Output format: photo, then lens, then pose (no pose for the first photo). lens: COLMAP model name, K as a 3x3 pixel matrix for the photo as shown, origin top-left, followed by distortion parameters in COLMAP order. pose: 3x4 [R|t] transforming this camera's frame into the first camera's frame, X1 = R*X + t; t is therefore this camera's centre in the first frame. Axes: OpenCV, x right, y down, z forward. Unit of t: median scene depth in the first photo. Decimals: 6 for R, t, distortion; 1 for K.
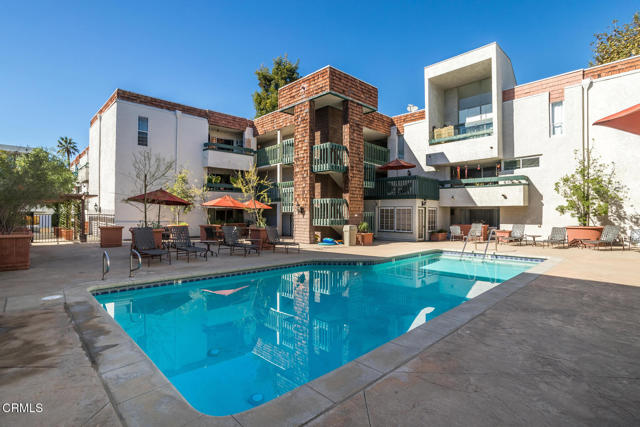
lens RADIAL K [[311.7, 0, 320.0], [0, 311.7, 213.5], [0, 0, 1]] dist [-0.002926, 0.000433]
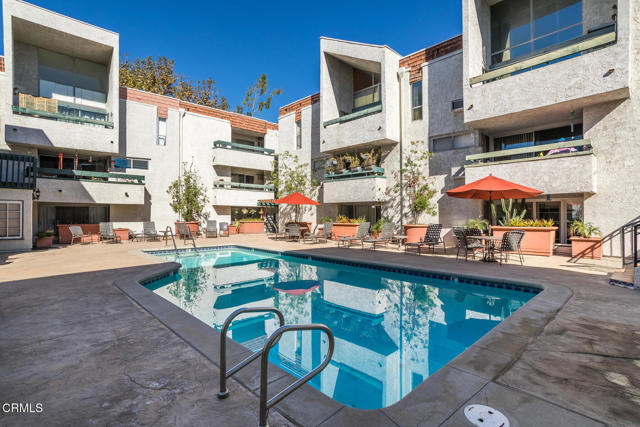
lens RADIAL K [[304.8, 0, 320.0], [0, 304.8, 213.5], [0, 0, 1]] dist [-0.001519, 0.000600]
pose [[0.025317, -0.004082, 0.999671, -0.360413], [-0.001867, 0.999990, 0.004130, 0.001342], [-0.999678, -0.001971, 0.025309, 0.343486]]
